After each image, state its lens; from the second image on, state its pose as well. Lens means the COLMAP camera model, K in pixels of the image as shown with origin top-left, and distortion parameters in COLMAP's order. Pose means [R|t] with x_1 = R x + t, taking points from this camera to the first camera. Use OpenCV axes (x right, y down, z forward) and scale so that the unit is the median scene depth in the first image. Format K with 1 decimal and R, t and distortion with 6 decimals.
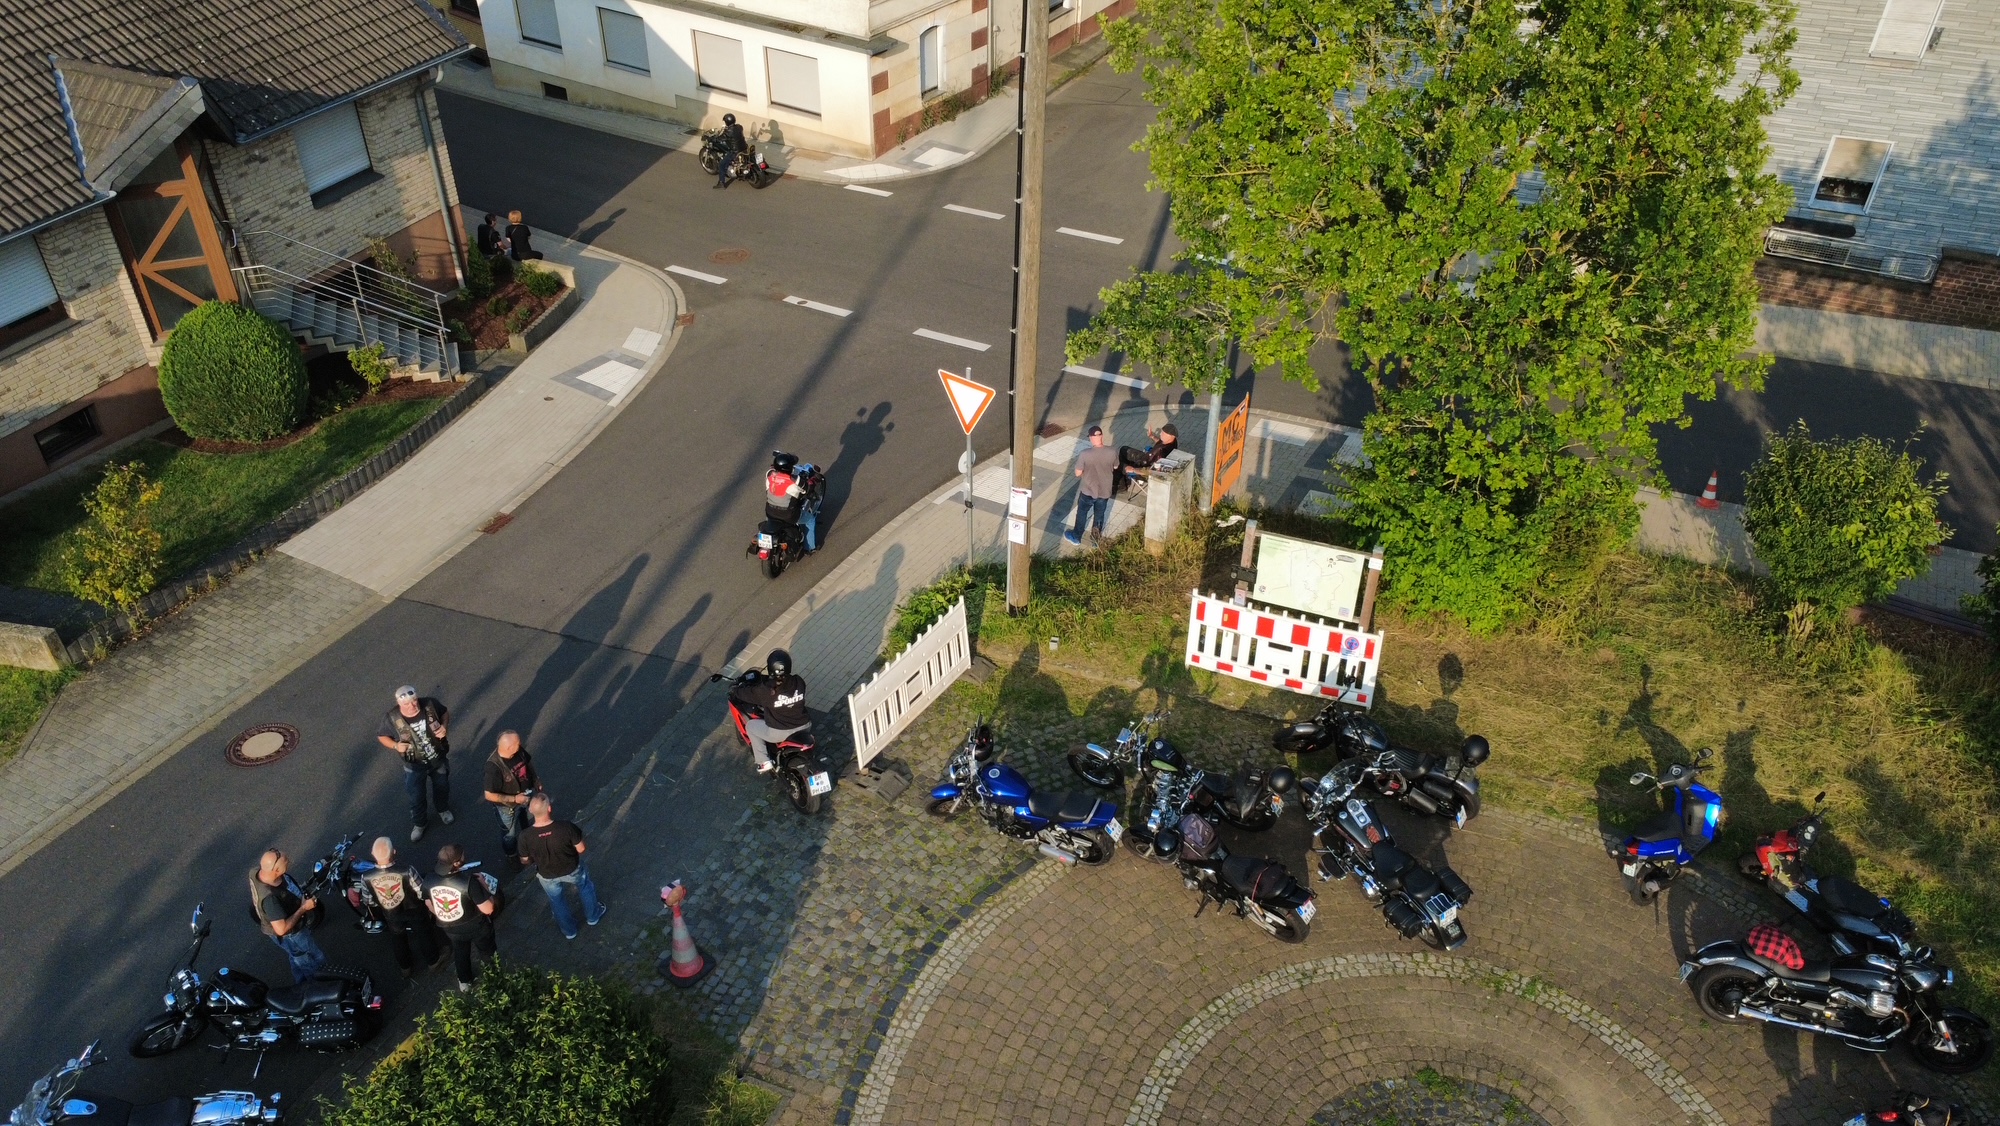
lens RADIAL K [[1452.0, 0, 993.0], [0, 1452.0, 563.0], [0, 0, 1]] dist [-0.002204, 0.004230]
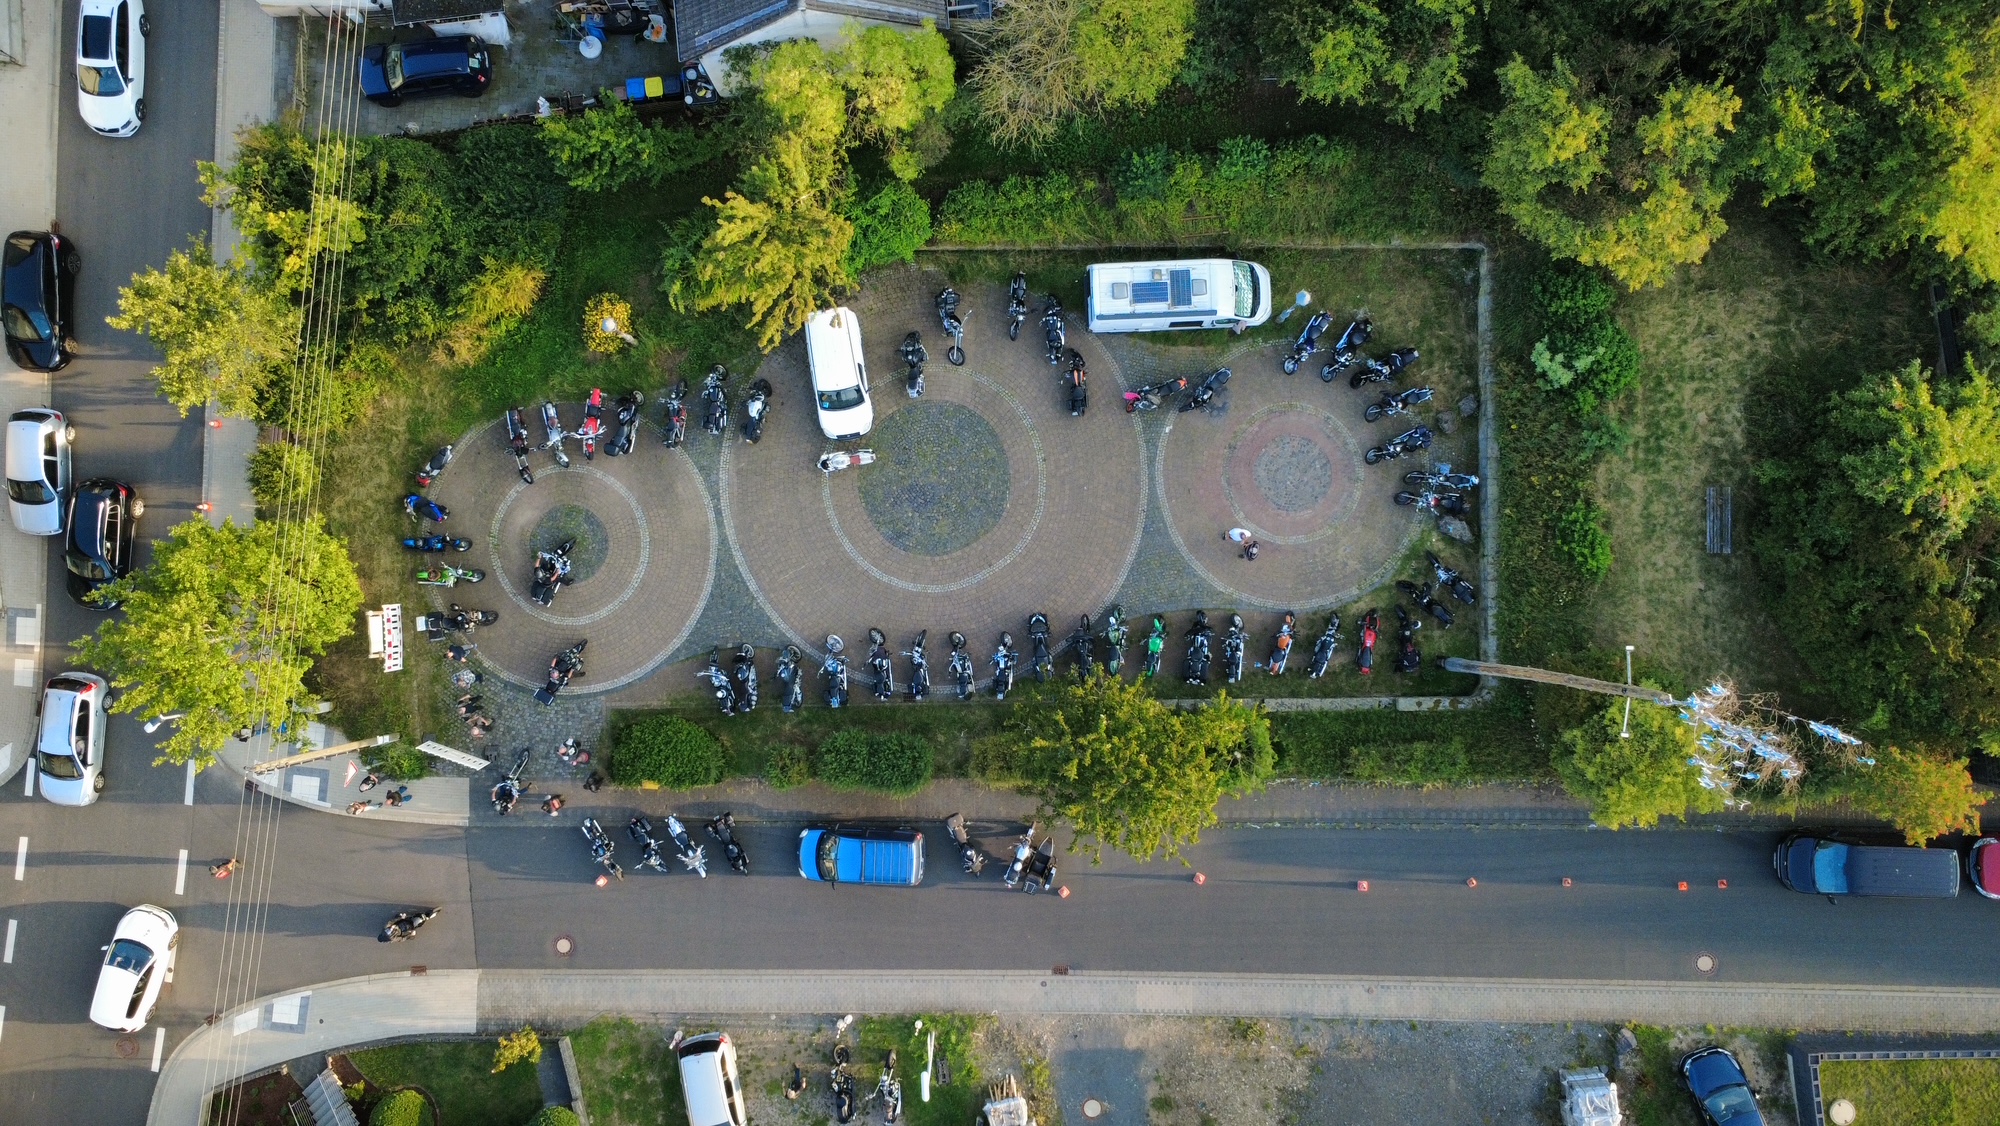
lens RADIAL K [[1452.0, 0, 997.3], [0, 1452.0, 558.9], [0, 0, 1]] dist [-0.002204, 0.004230]
pose [[-0.420045, -0.907443, 0.010507, -0.192391], [0.534863, -0.238196, 0.810669, -1.575523], [-0.733133, 0.346137, 0.585410, -1.603218]]
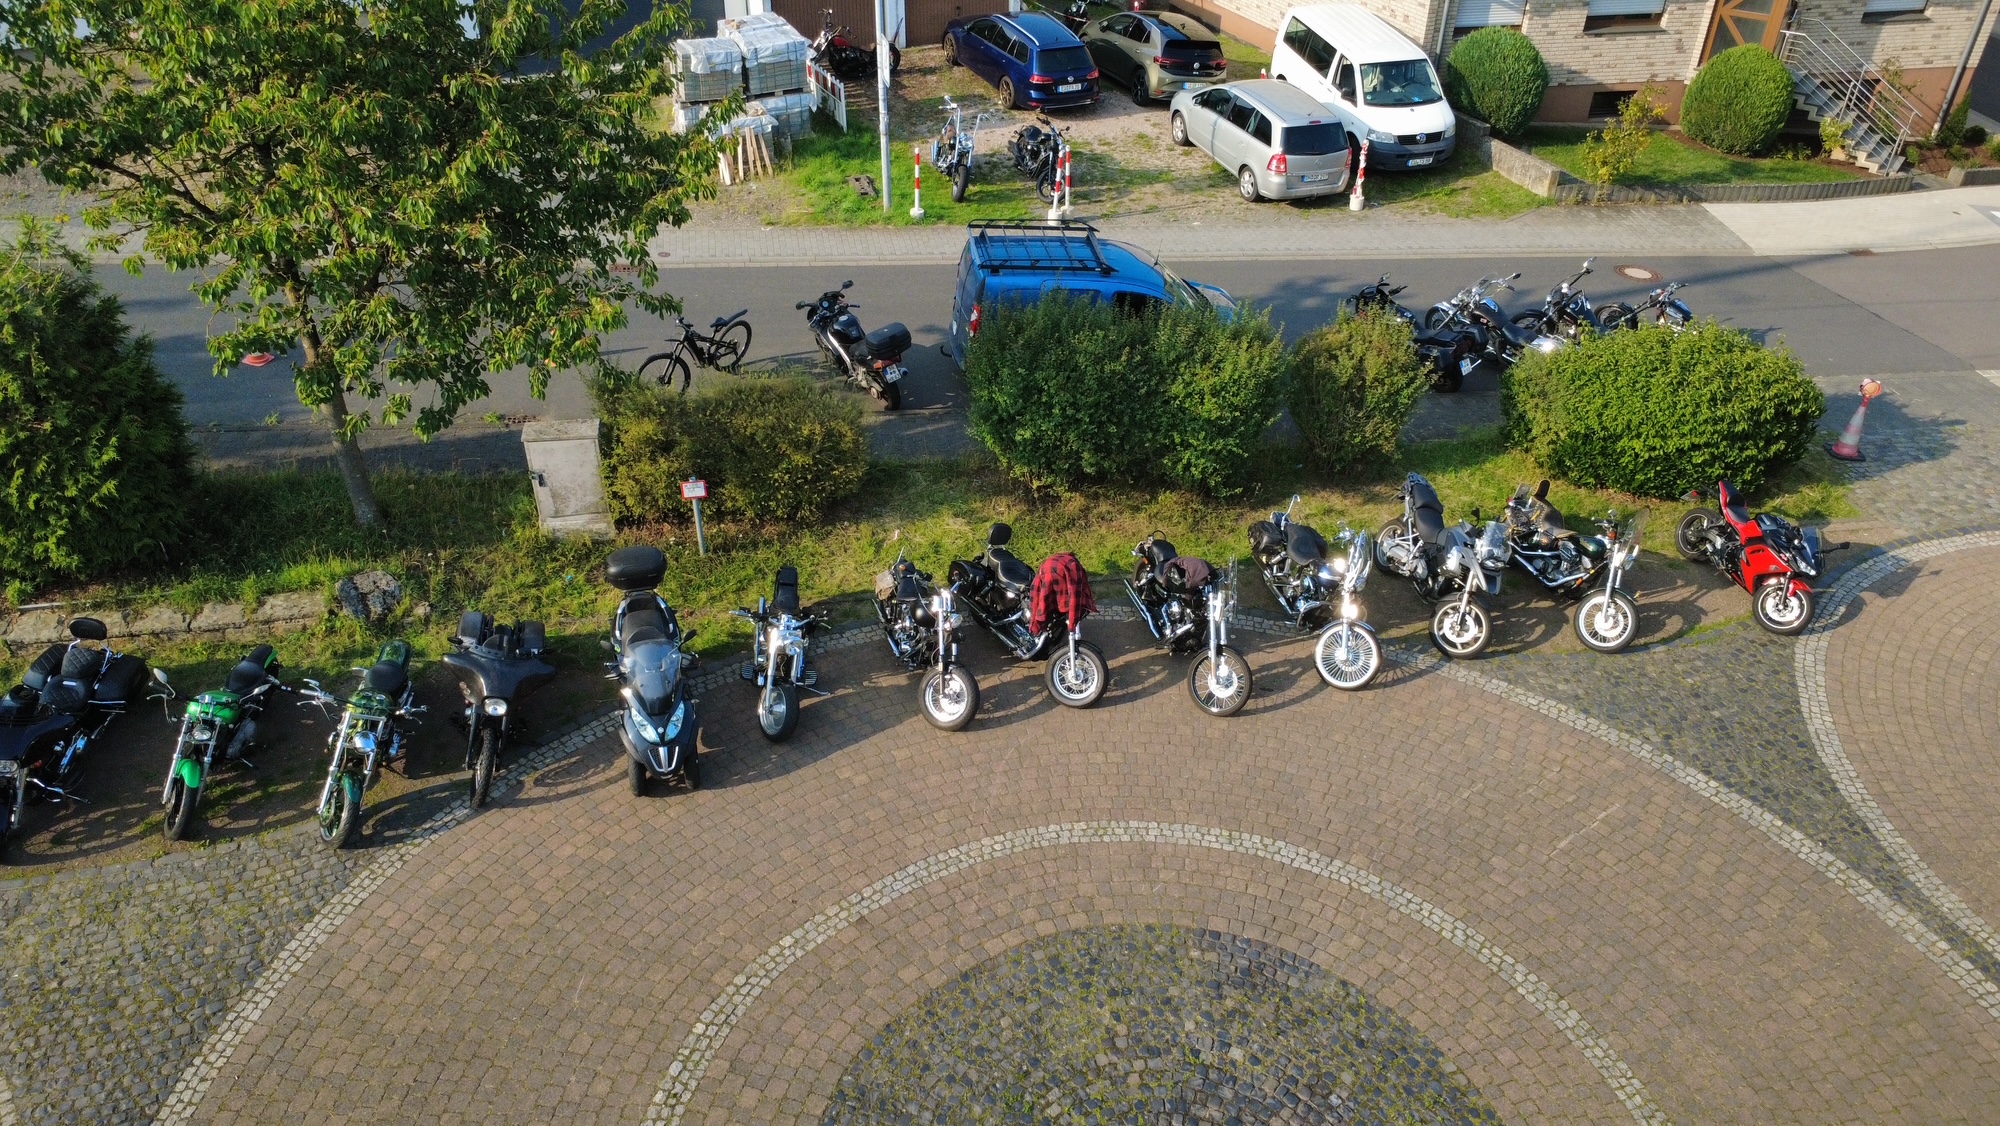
lens RADIAL K [[1452.0, 0, 997.9], [0, 1452.0, 568.4], [0, 0, 1]] dist [-0.002204, 0.004230]
pose [[0.565563, 0.473396, -0.675303, 0.264825], [-0.492283, 0.850744, 0.184098, 0.426680], [0.661662, 0.228321, 0.714194, -0.411303]]
